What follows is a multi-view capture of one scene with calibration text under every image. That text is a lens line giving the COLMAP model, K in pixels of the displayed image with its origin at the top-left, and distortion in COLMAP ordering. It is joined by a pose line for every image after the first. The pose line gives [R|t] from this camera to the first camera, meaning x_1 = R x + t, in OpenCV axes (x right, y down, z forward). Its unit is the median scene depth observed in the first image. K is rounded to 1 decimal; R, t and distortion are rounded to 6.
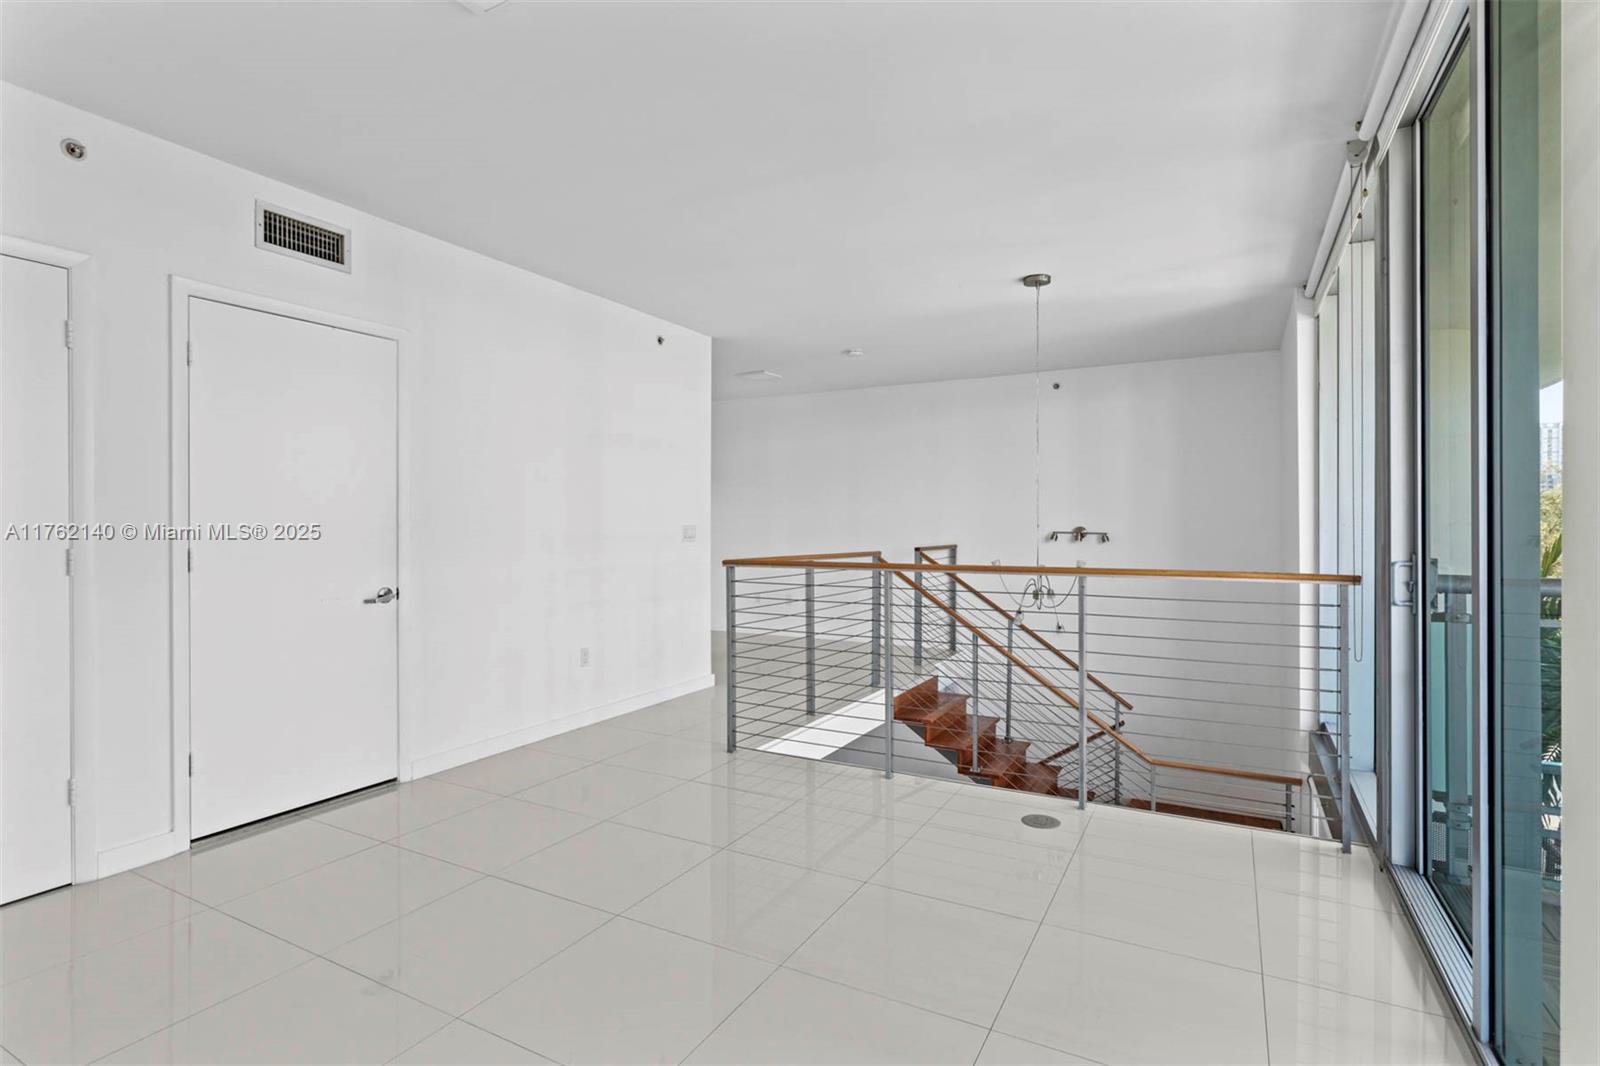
lens RADIAL K [[776.3, 0, 776.2], [0, 776.3, 532.7], [0, 0, 1]] dist [-0.008057, 0.001207]
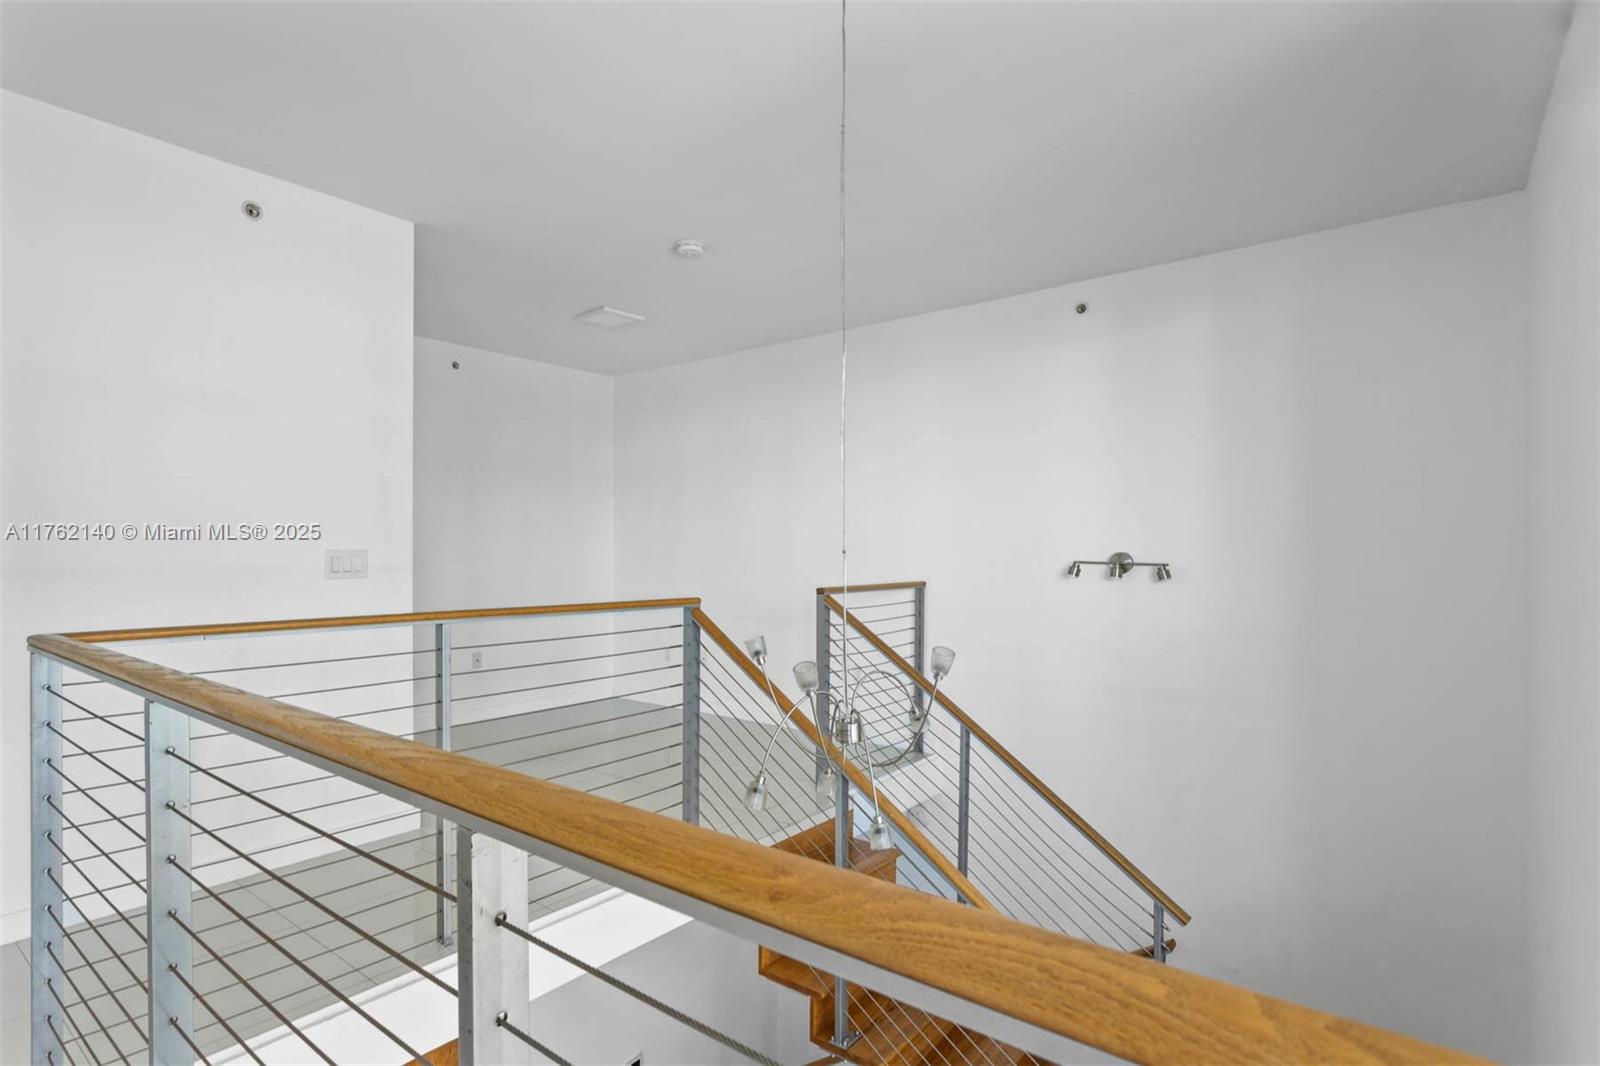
lens RADIAL K [[771.2, 0, 799.0], [0, 771.2, 564.8], [0, 0, 1]] dist [-0.004098, 0.000371]
pose [[0.988817, 0.001428, -0.149128, 0.267098], [-0.000660, 0.999986, 0.005205, -0.001729], [0.149133, -0.005049, 0.988804, 0.447676]]
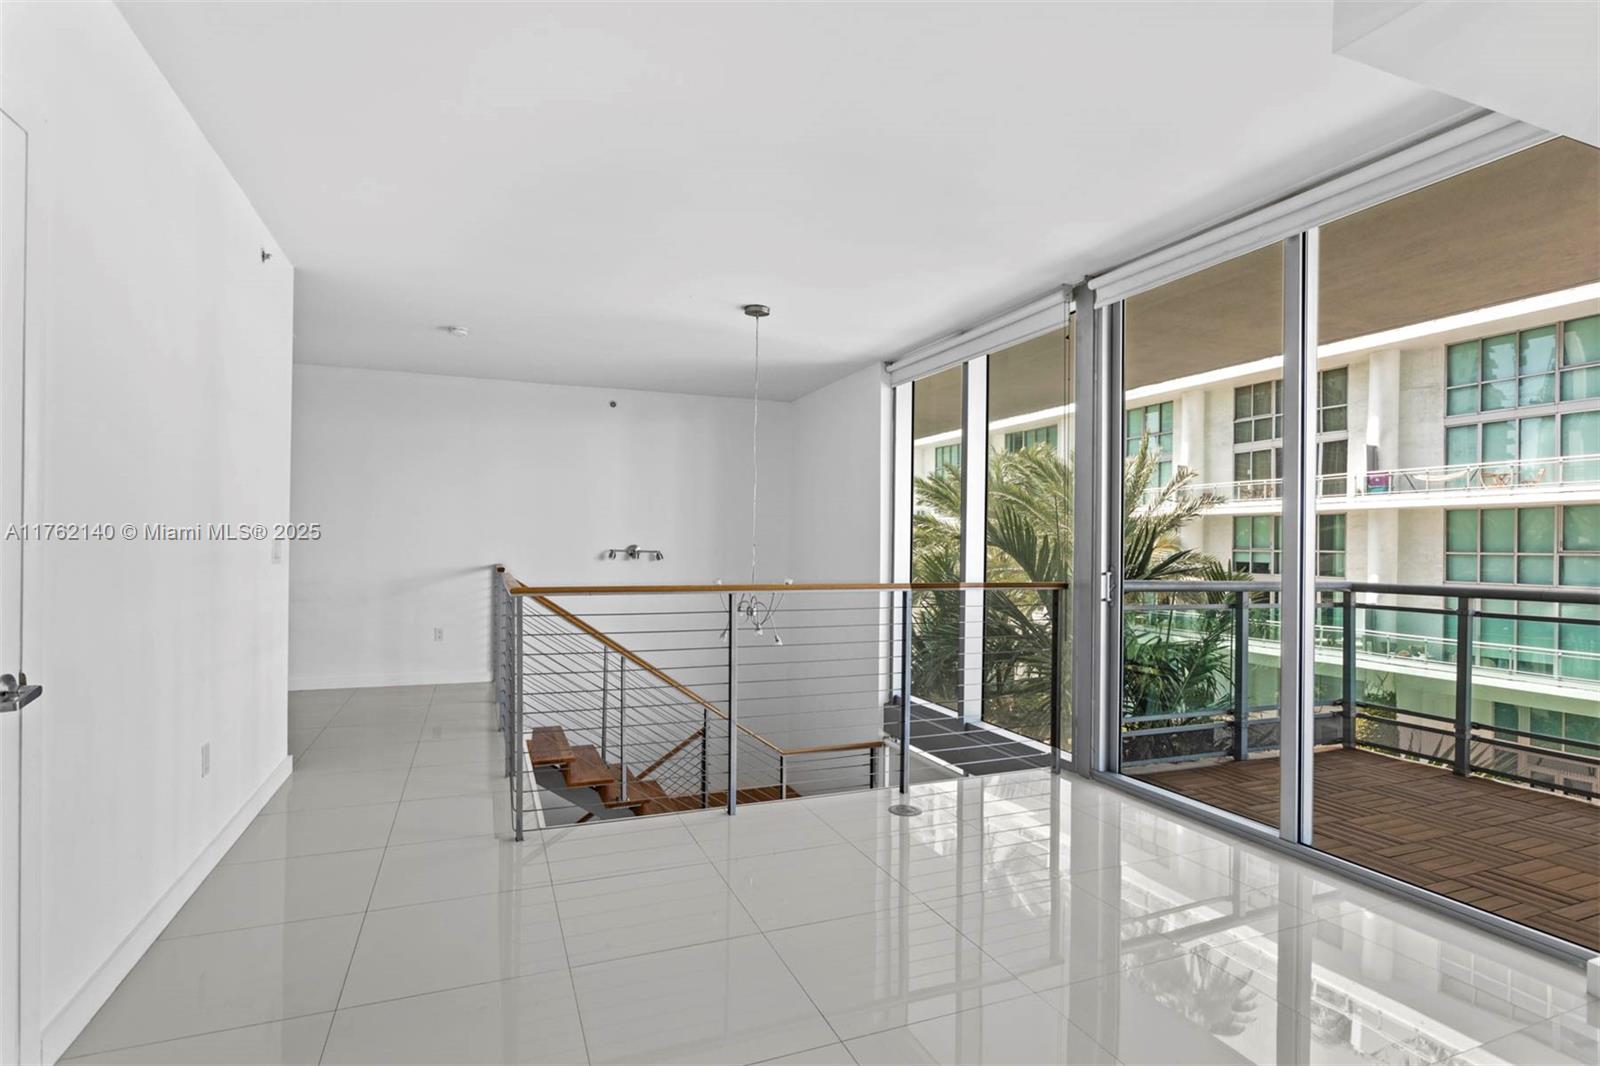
lens RADIAL K [[776.3, 0, 776.2], [0, 776.3, 532.7], [0, 0, 1]] dist [-0.008057, 0.001207]
pose [[0.628486, 0.013669, 0.777701, -0.318863], [-0.002924, 0.999880, -0.015210, -0.009249], [-0.777816, 0.007285, 0.628450, 0.229167]]
